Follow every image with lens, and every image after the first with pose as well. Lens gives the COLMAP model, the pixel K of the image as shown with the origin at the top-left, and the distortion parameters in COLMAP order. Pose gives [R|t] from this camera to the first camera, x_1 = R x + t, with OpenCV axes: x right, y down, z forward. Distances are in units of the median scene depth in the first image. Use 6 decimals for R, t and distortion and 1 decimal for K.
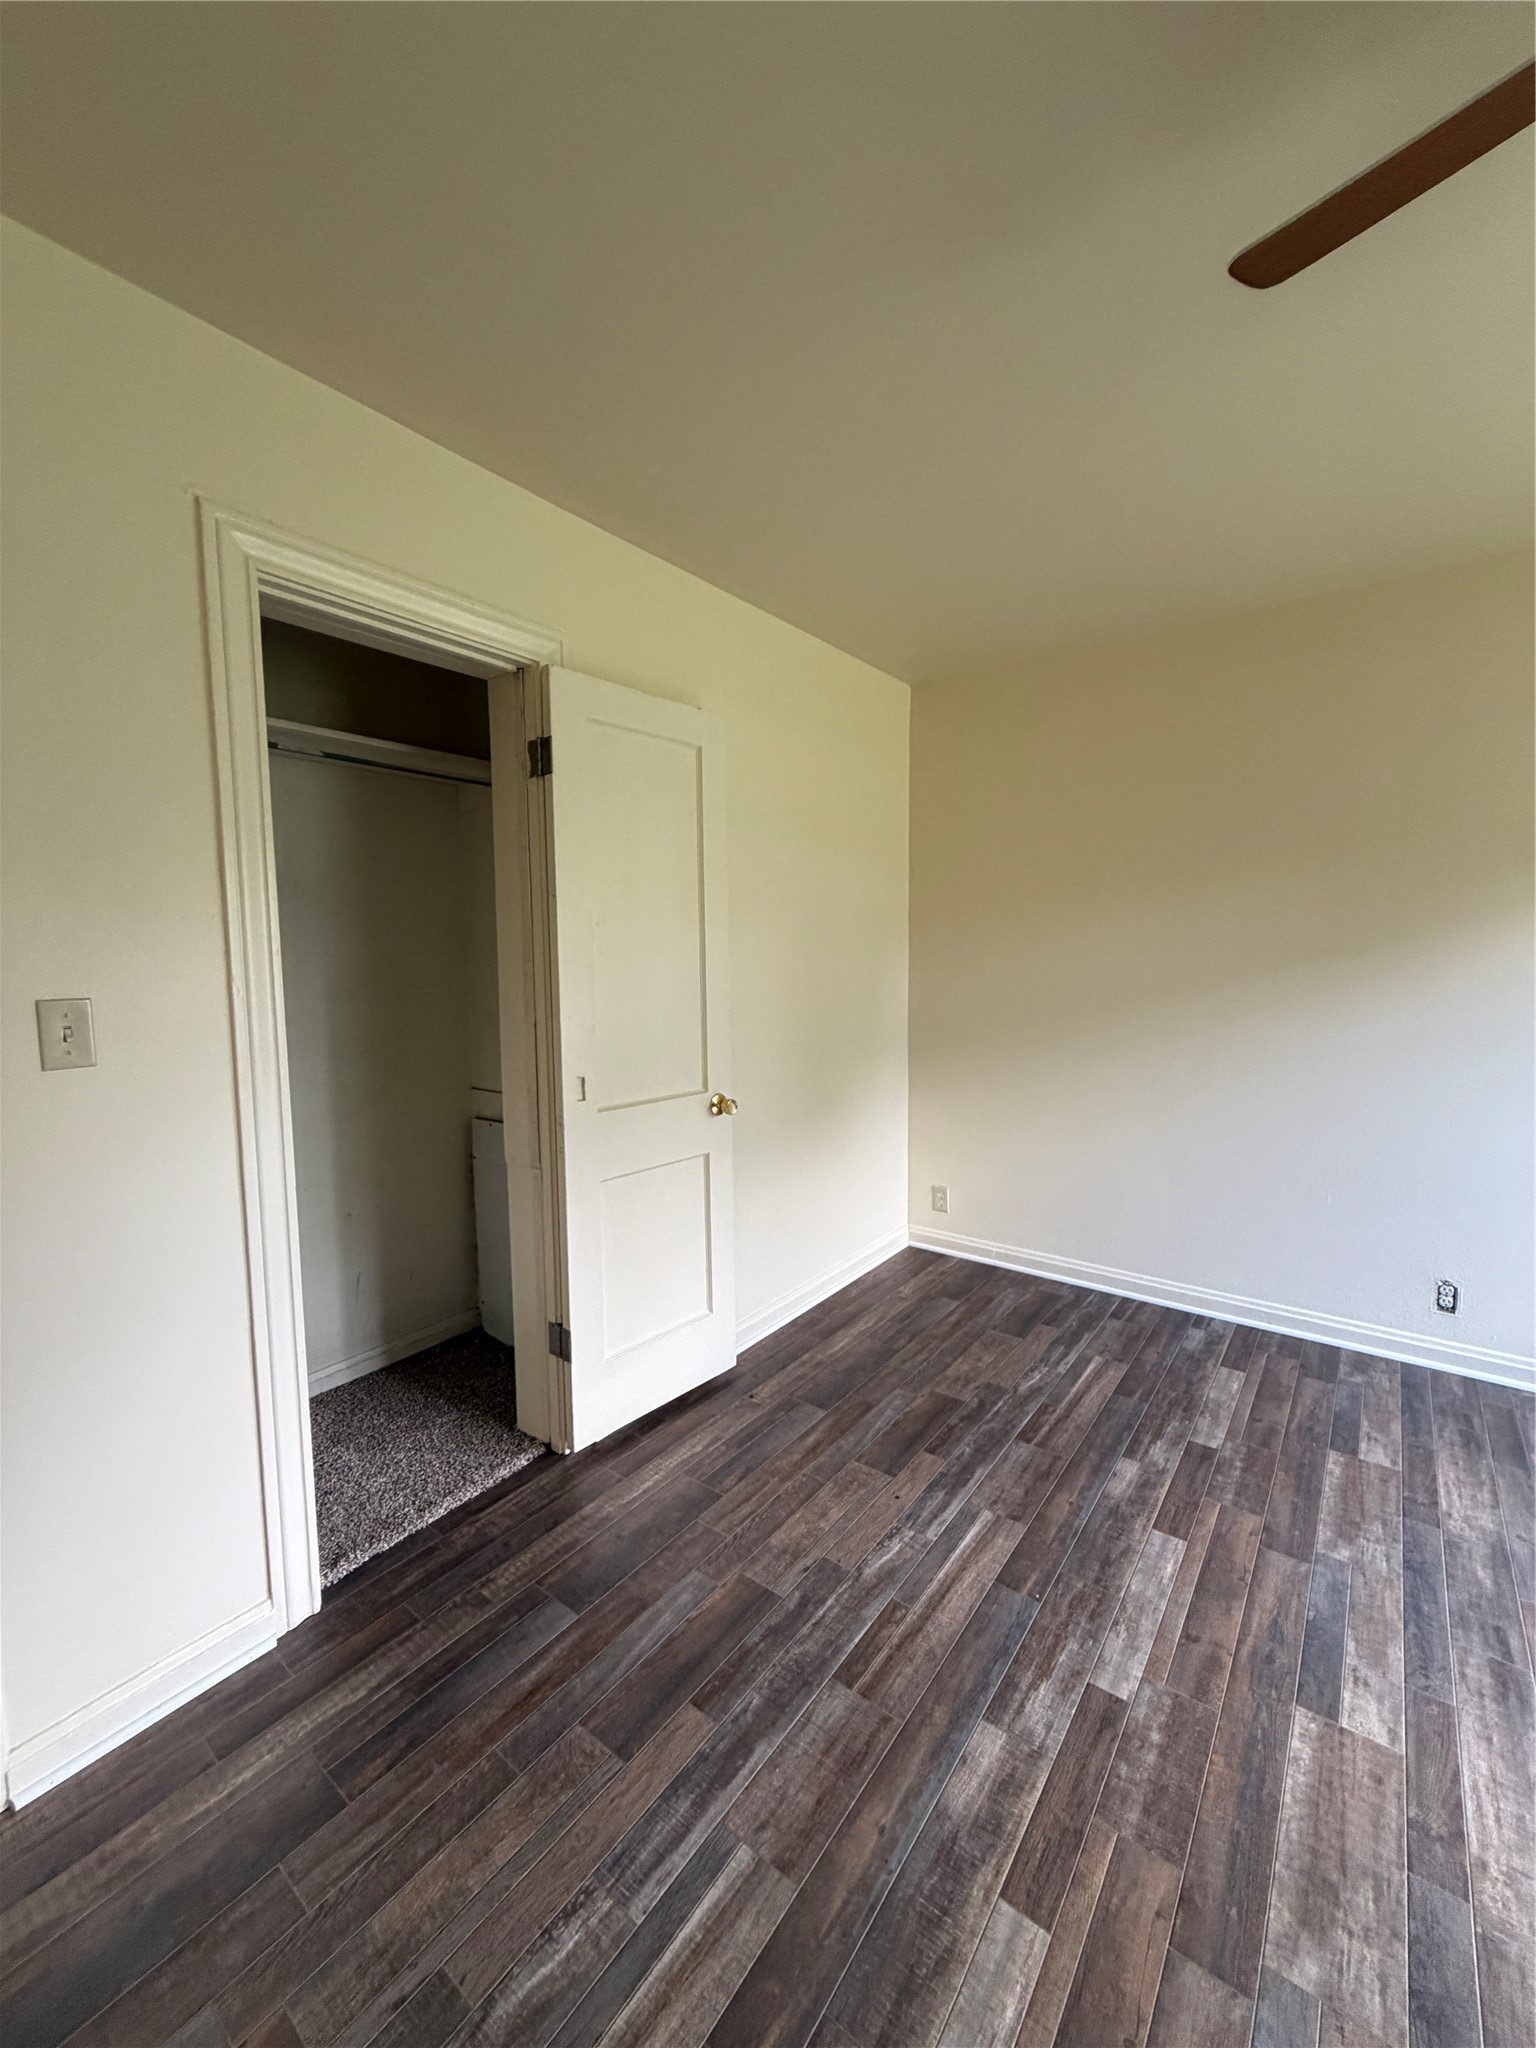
lens RADIAL K [[816.4, 0, 768.4], [0, 816.4, 1022.3], [0, 0, 1]] dist [0.000108, 0.000036]
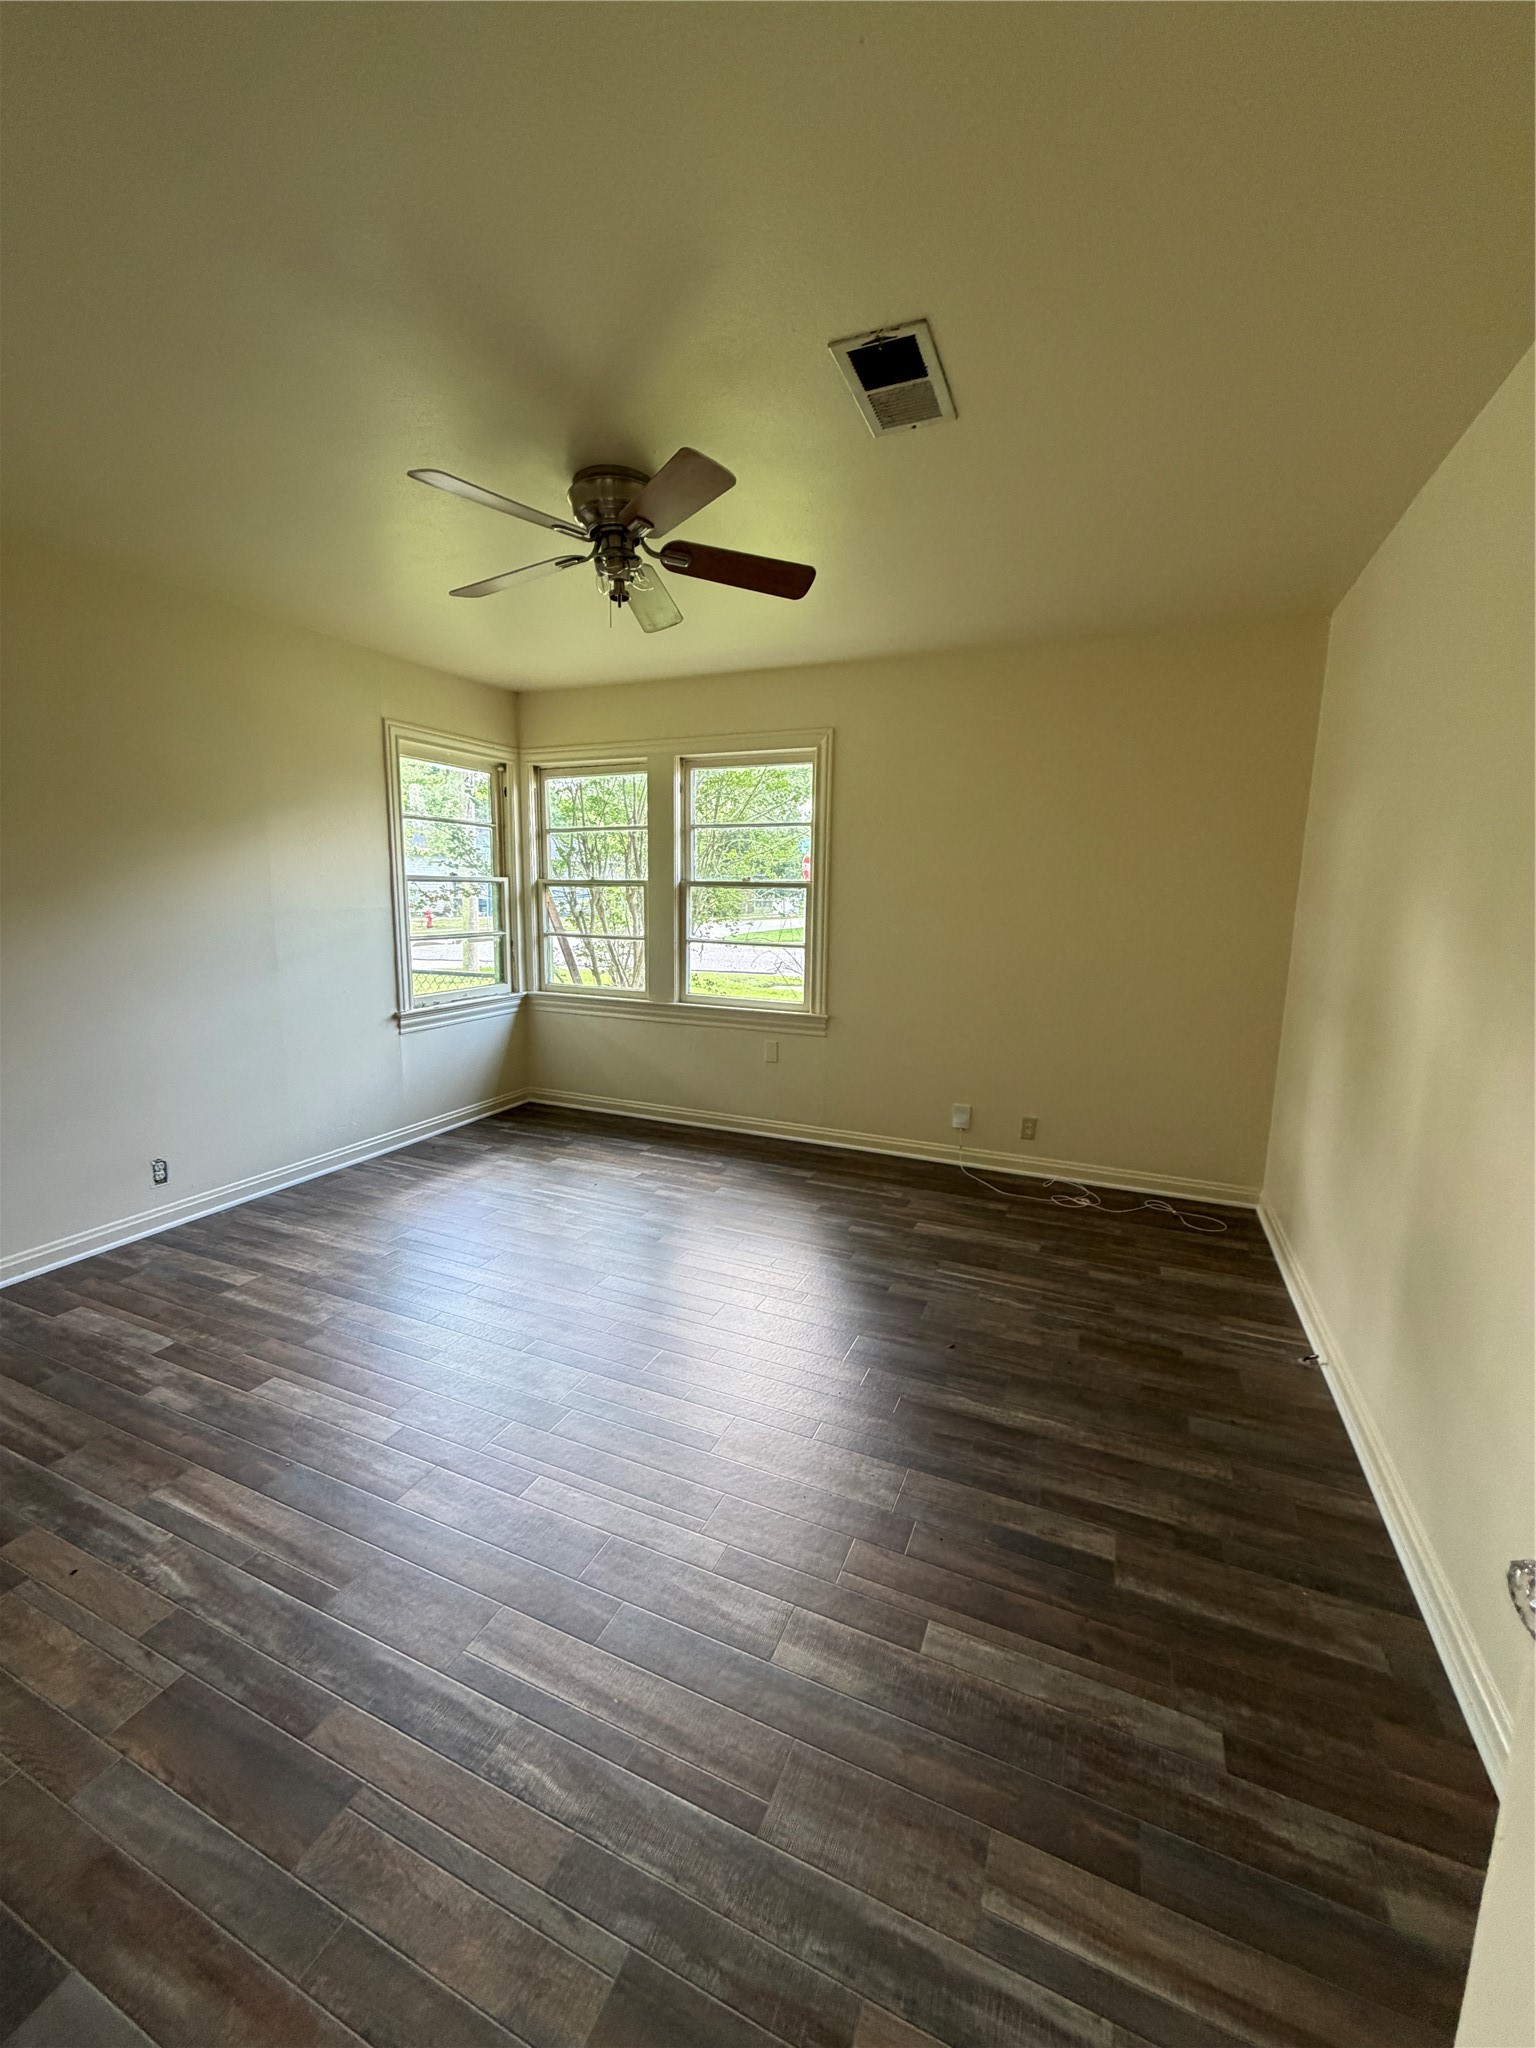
lens RADIAL K [[816.4, 0, 751.8], [0, 816.4, 1027.5], [0, 0, 1]] dist [0.000108, 0.000036]
pose [[-0.240804, -0.150032, 0.958908, -0.587103], [0.073343, 0.982342, 0.172117, -0.110055], [-0.967799, 0.111776, -0.225549, 1.138227]]
